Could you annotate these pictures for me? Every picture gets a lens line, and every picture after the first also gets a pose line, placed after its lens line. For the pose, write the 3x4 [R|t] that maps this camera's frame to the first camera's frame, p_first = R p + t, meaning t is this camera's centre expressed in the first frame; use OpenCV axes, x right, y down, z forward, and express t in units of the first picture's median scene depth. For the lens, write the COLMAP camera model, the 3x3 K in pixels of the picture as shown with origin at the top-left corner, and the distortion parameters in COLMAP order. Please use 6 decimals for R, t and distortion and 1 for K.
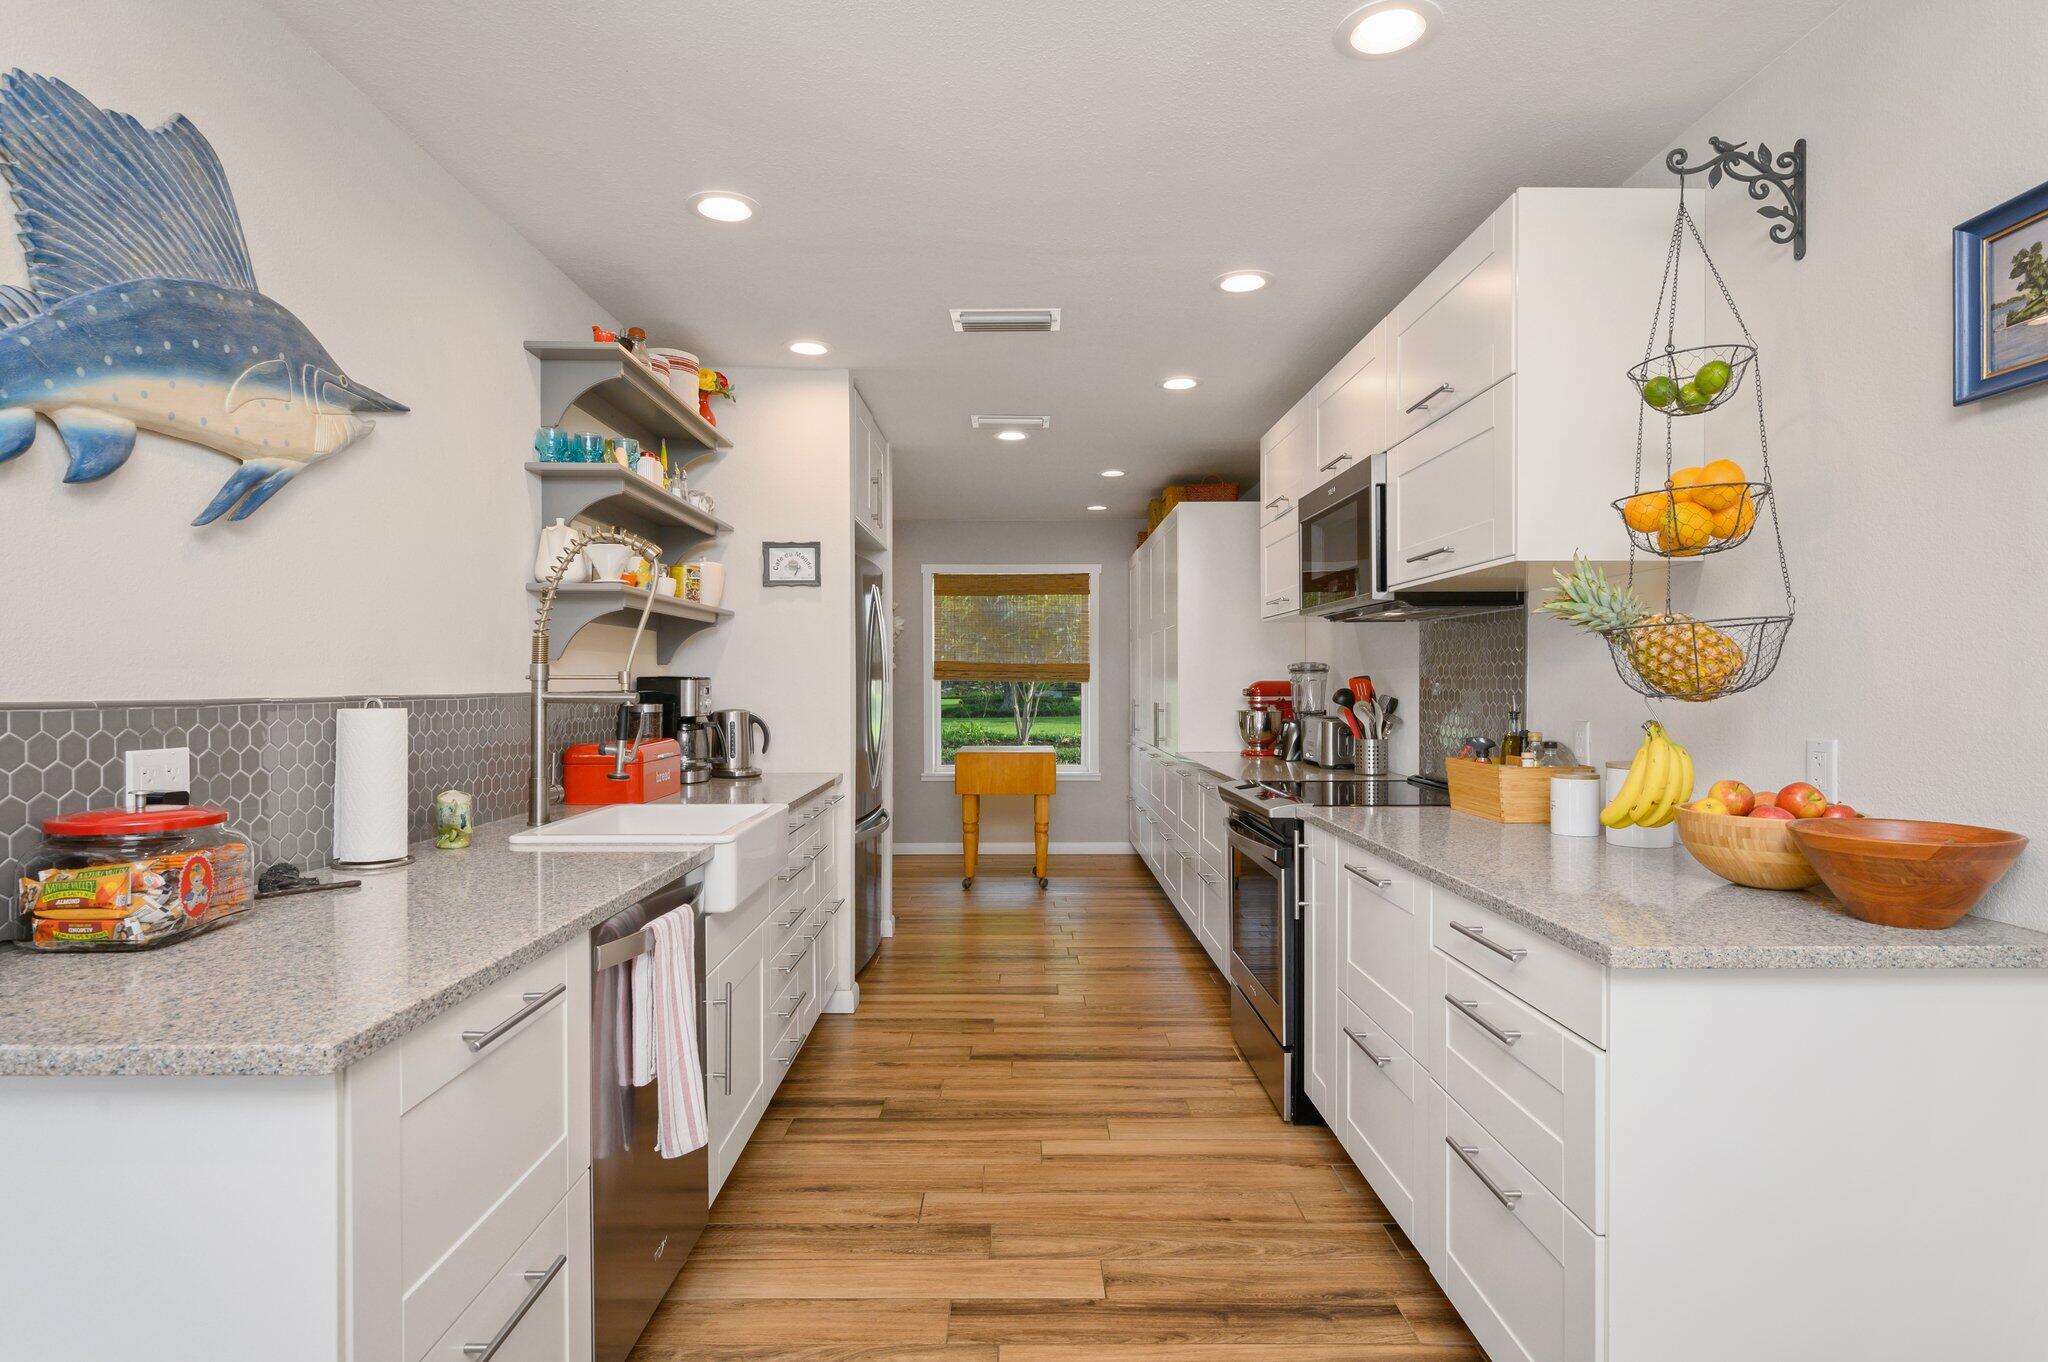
lens RADIAL K [[1076.7, 0, 1016.6], [0, 1076.7, 687.9], [0, 0, 1]] dist [-0.006528, 0.000668]
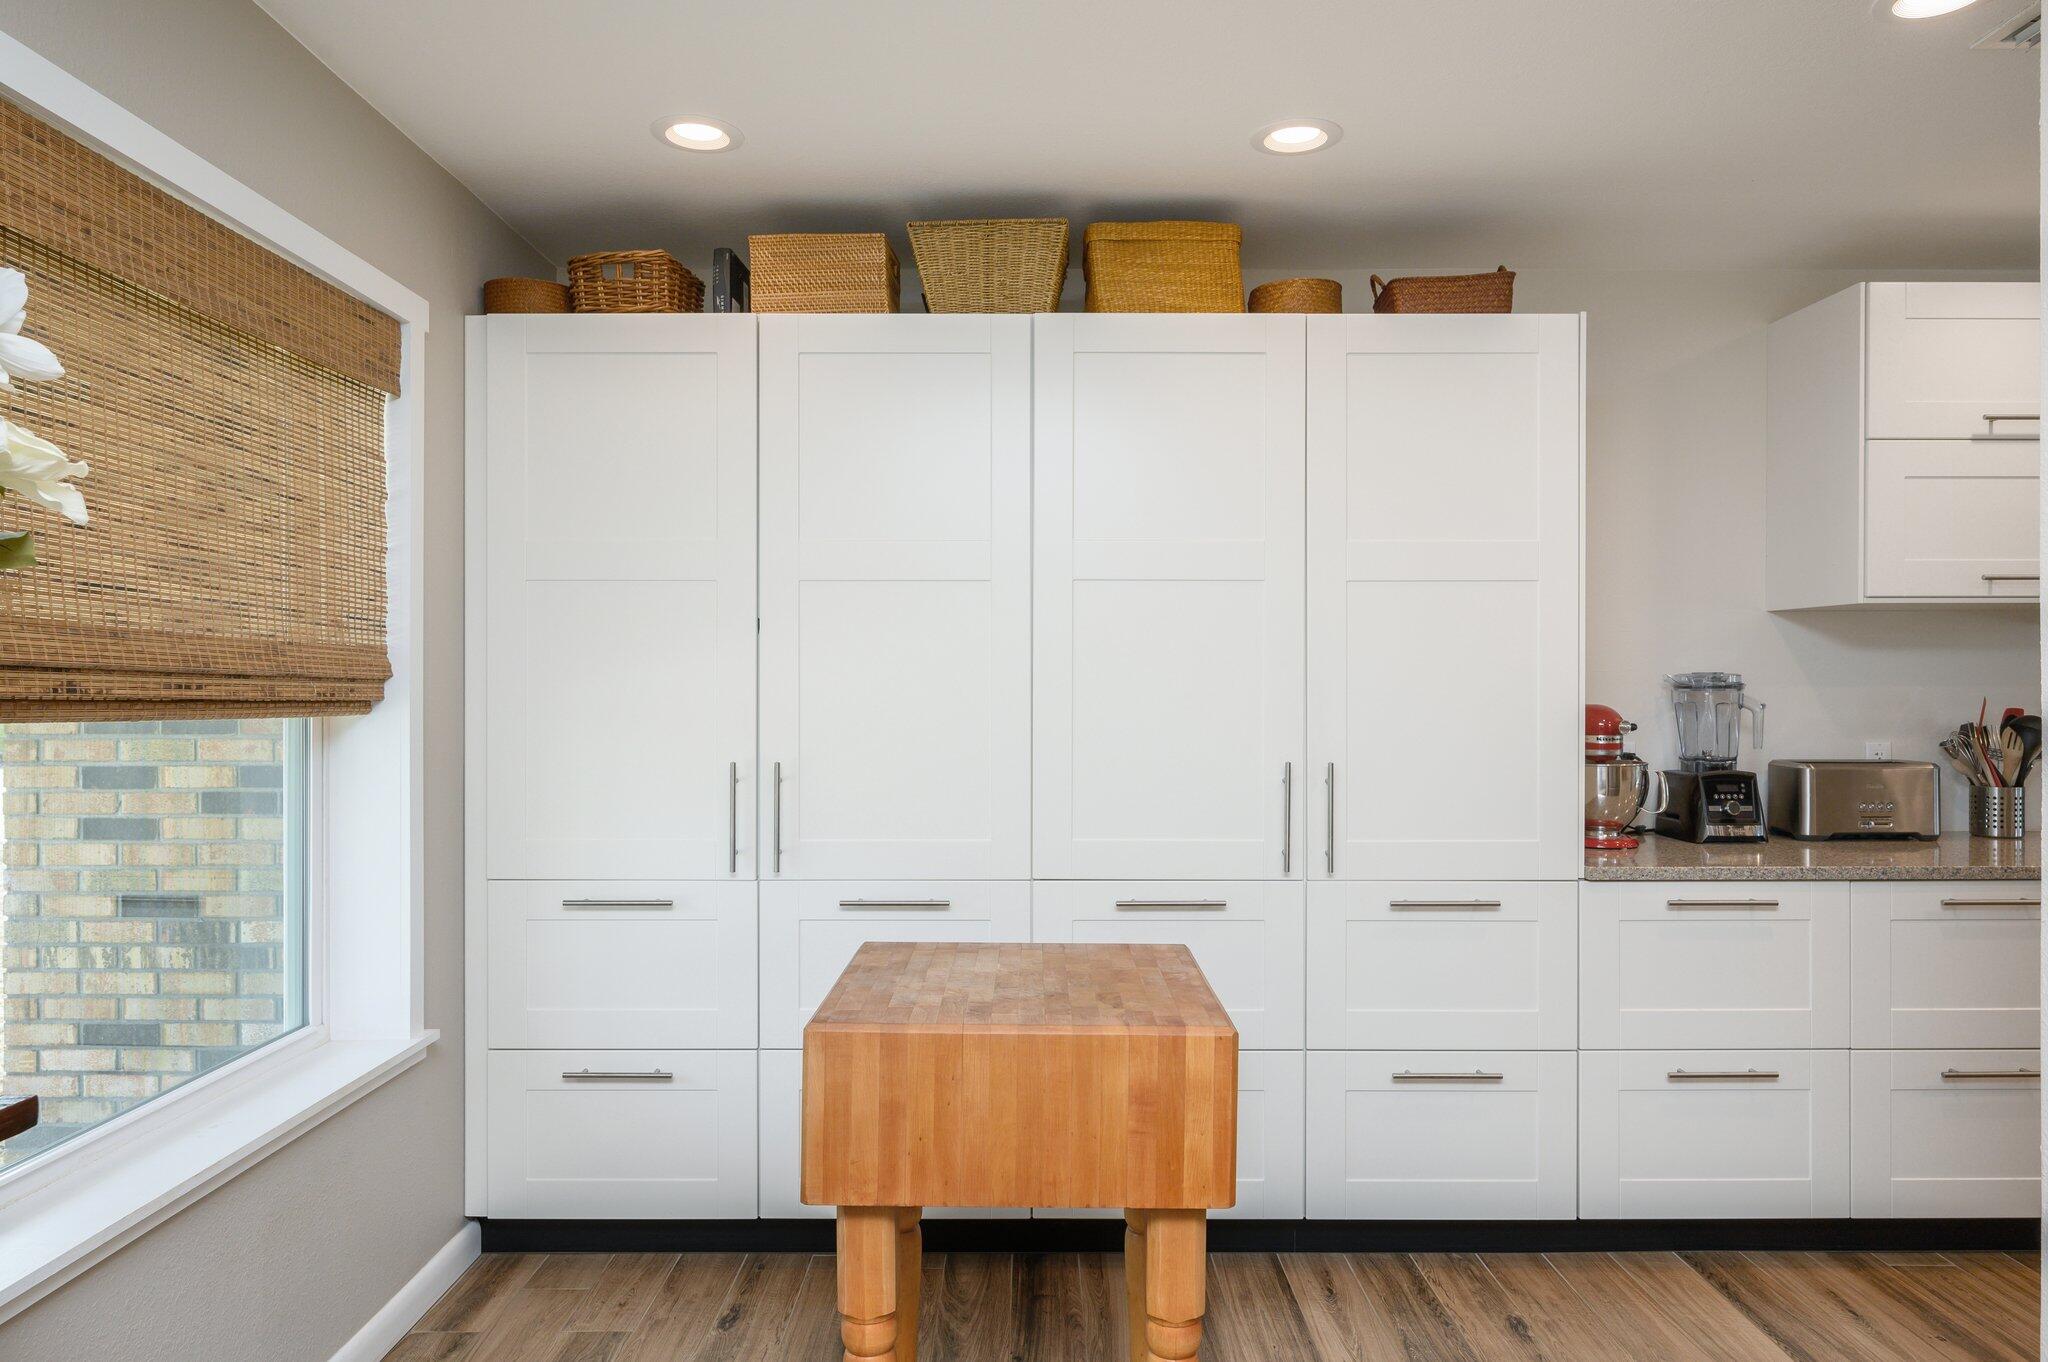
lens RADIAL K [[1359.0, 0, 1026.8], [0, 1359.0, 683.1], [0, 0, 1]] dist [-0.006429, 0.003441]
pose [[-0.024144, -0.007588, 0.999680, -0.603539], [0.007553, 0.999941, 0.007773, -0.035132], [-0.999680, 0.007738, -0.024085, 1.832312]]
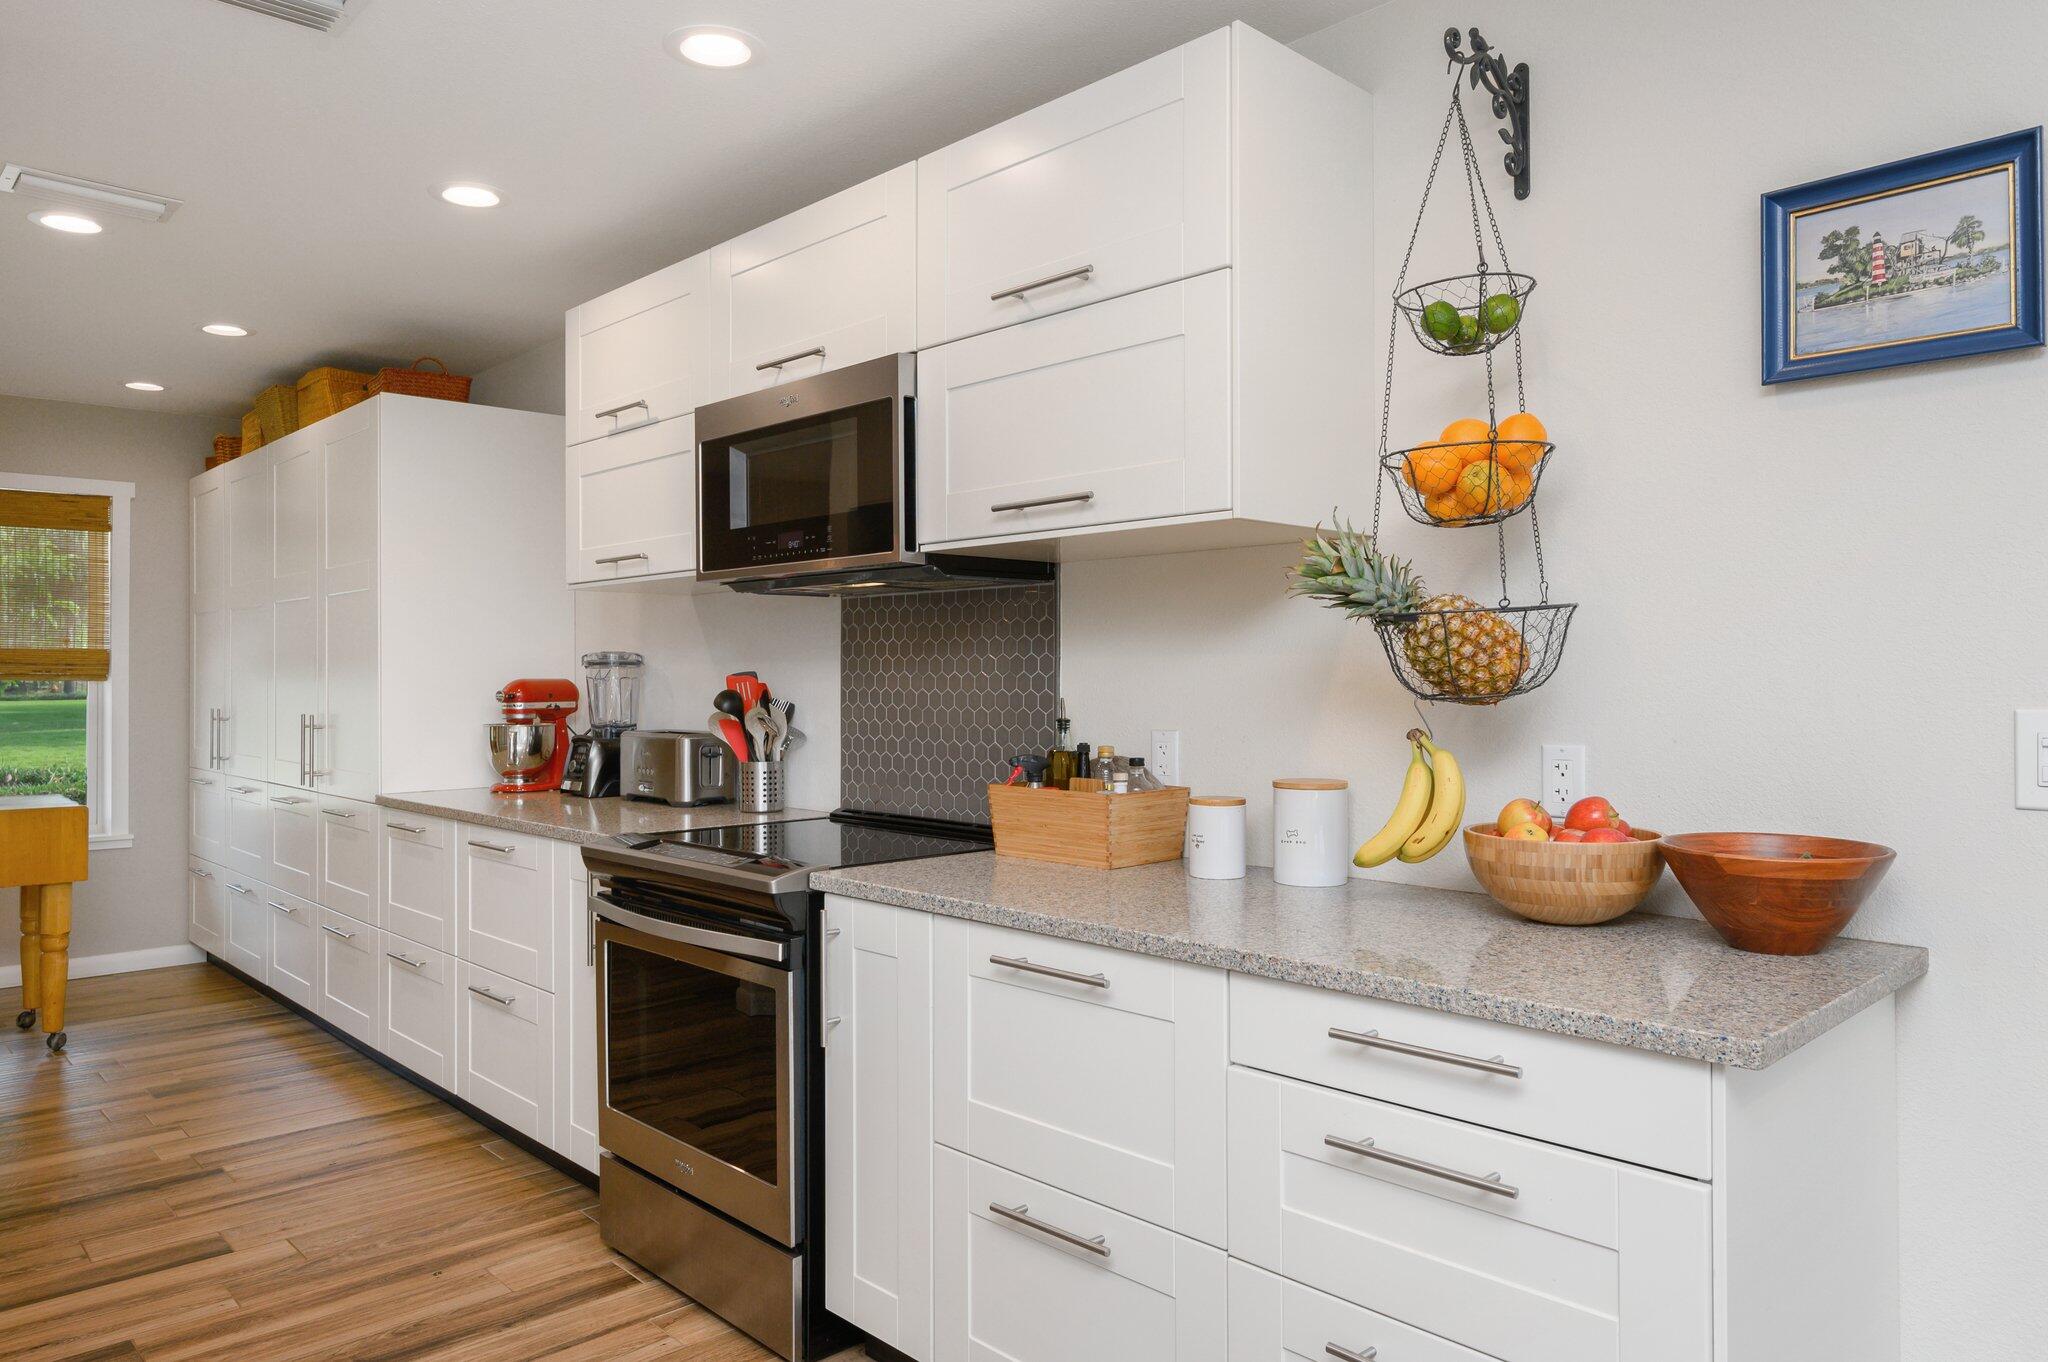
lens RADIAL K [[1359.0, 0, 1013.1], [0, 1359.0, 662.9], [0, 0, 1]] dist [-0.006429, 0.003441]
pose [[0.724355, 0.006232, 0.689399, -0.183527], [0.005747, 0.999870, -0.015076, -0.002978], [-0.689403, 0.014882, 0.724225, 0.267056]]
